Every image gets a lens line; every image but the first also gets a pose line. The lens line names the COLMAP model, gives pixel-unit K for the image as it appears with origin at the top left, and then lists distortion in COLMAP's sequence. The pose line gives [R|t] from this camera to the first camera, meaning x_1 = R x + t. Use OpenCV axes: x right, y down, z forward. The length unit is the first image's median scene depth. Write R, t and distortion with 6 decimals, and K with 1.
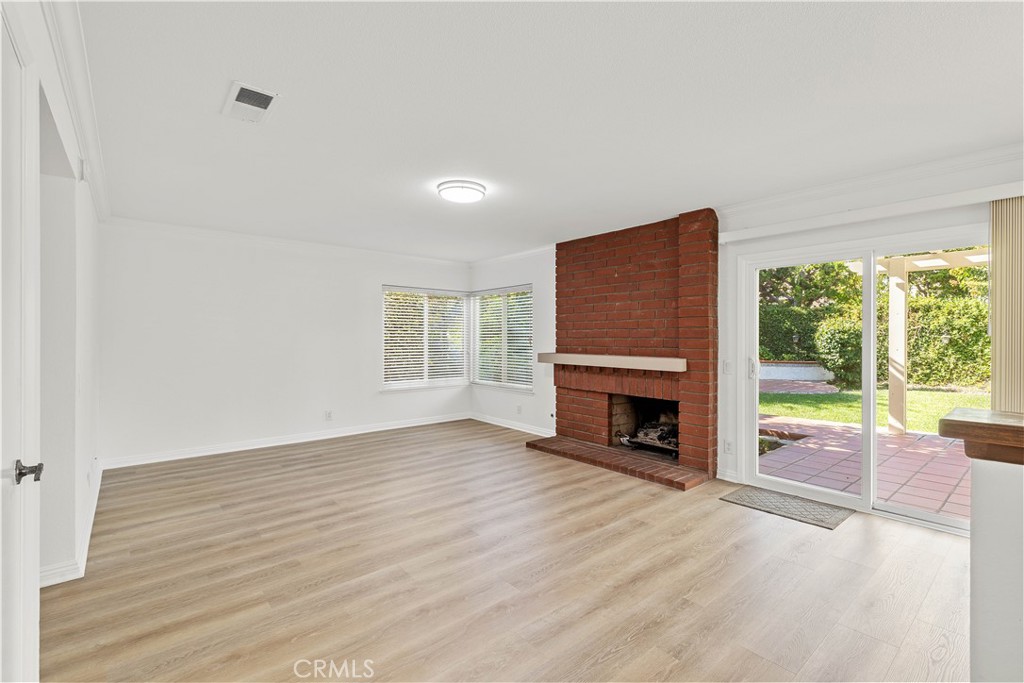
lens RADIAL K [[458.1, 0, 517.4], [0, 458.1, 338.6], [0, 0, 1]] dist [0.008987, -0.002338]
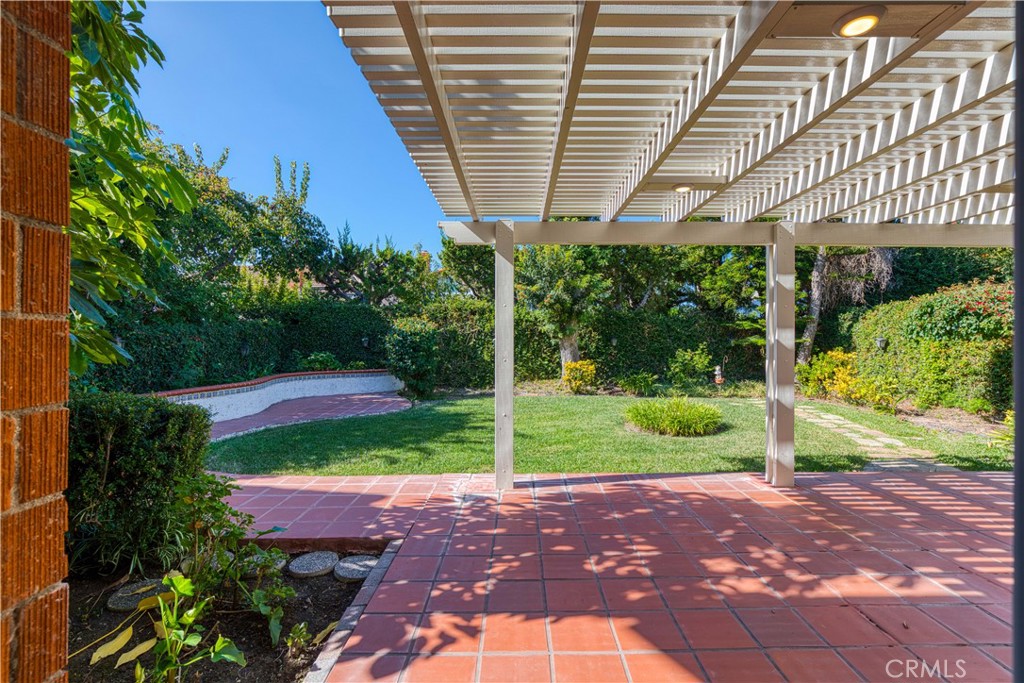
lens RADIAL K [[462.9, 0, 517.9], [0, 462.9, 337.7], [0, 0, 1]] dist [-0.014517, 0.002150]
pose [[0.647770, 0.002466, 0.761832, 0.433071], [0.002493, 0.999983, -0.005357, -0.006048], [-0.761832, 0.005370, 0.647752, 0.723646]]
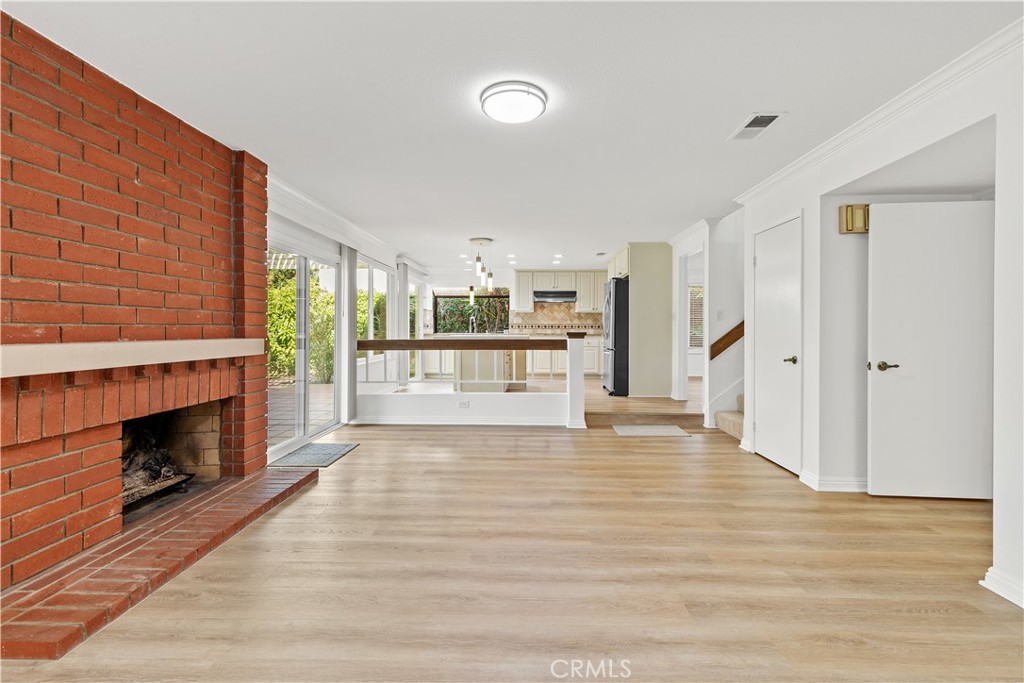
lens RADIAL K [[458.1, 0, 518.5], [0, 458.1, 333.0], [0, 0, 1]] dist [0.008987, -0.002338]
pose [[-0.742698, -0.008499, 0.669573, -0.436664], [-0.000896, 0.999931, 0.011698, 0.021225], [-0.669626, 0.008088, -0.742654, 1.095761]]
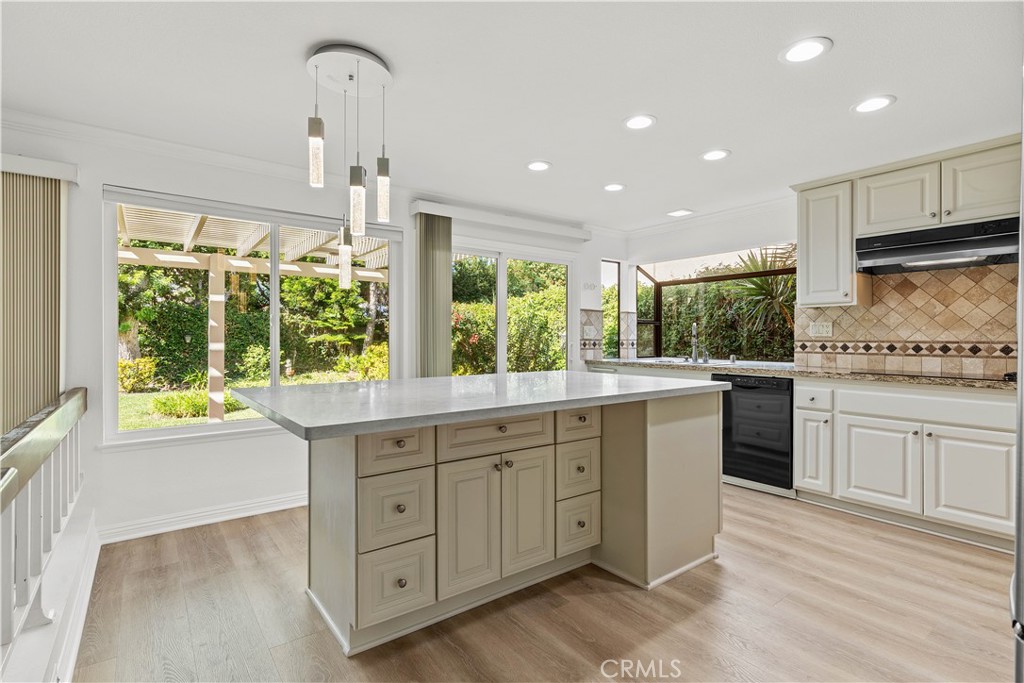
lens RADIAL K [[490.7, 0, 515.8], [0, 490.7, 338.1], [0, 0, 1]] dist [-0.003765, 0.000395]
pose [[0.060237, -0.004257, 0.998175, 0.130717], [0.004140, 0.999983, 0.004015, -0.002681], [-0.998176, 0.003891, 0.060254, 0.012166]]
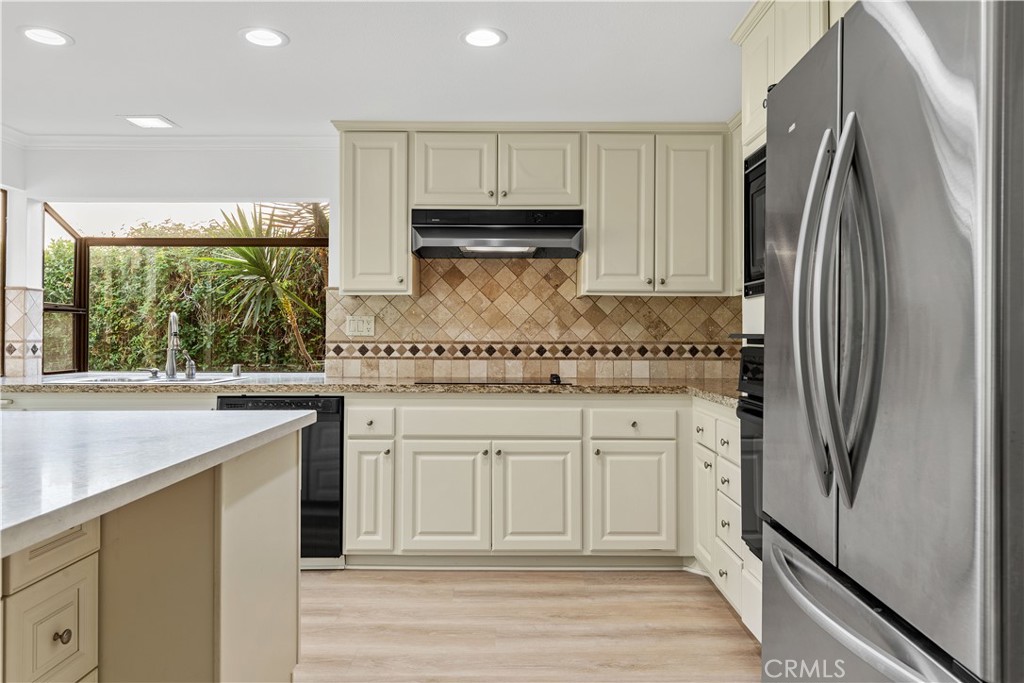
lens RADIAL K [[708.9, 0, 518.5], [0, 708.9, 328.9], [0, 0, 1]] dist [0.006653, -0.002850]
pose [[-0.760133, 0.002805, 0.649761, 0.260456], [-0.000829, 0.999986, -0.005286, -0.003866], [-0.649767, -0.004557, -0.760120, 0.082853]]
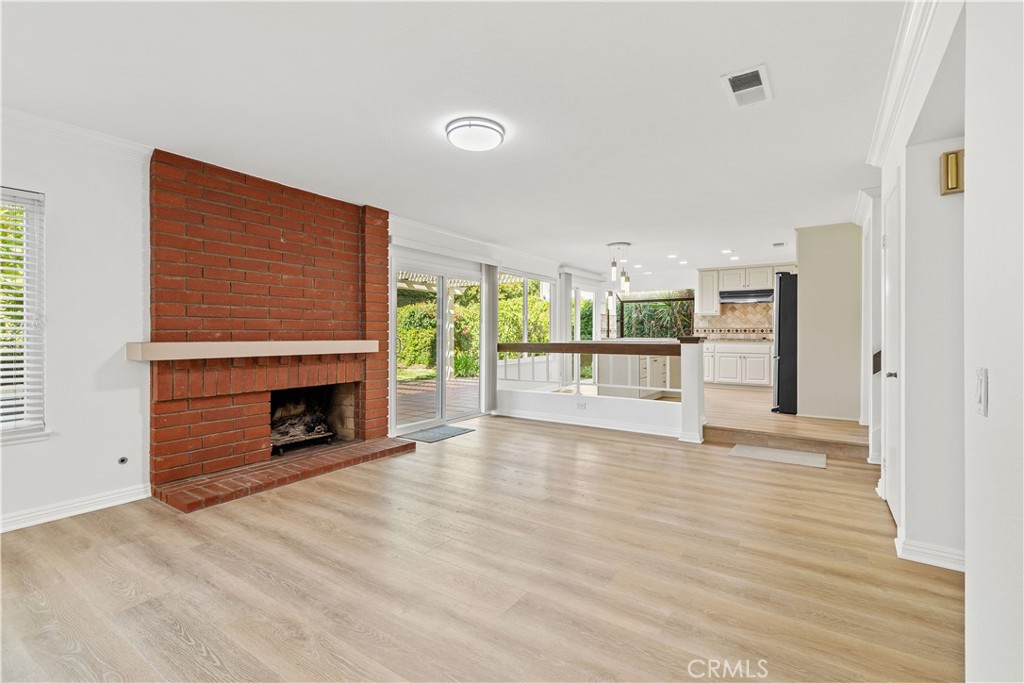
lens RADIAL K [[458.1, 0, 518.1], [0, 458.1, 334.9], [0, 0, 1]] dist [0.008987, -0.002338]
pose [[-0.273428, -0.004405, 0.961882, -0.665647], [0.001383, 0.999987, 0.004973, 0.022632], [-0.961892, 0.002690, -0.273418, 0.823990]]
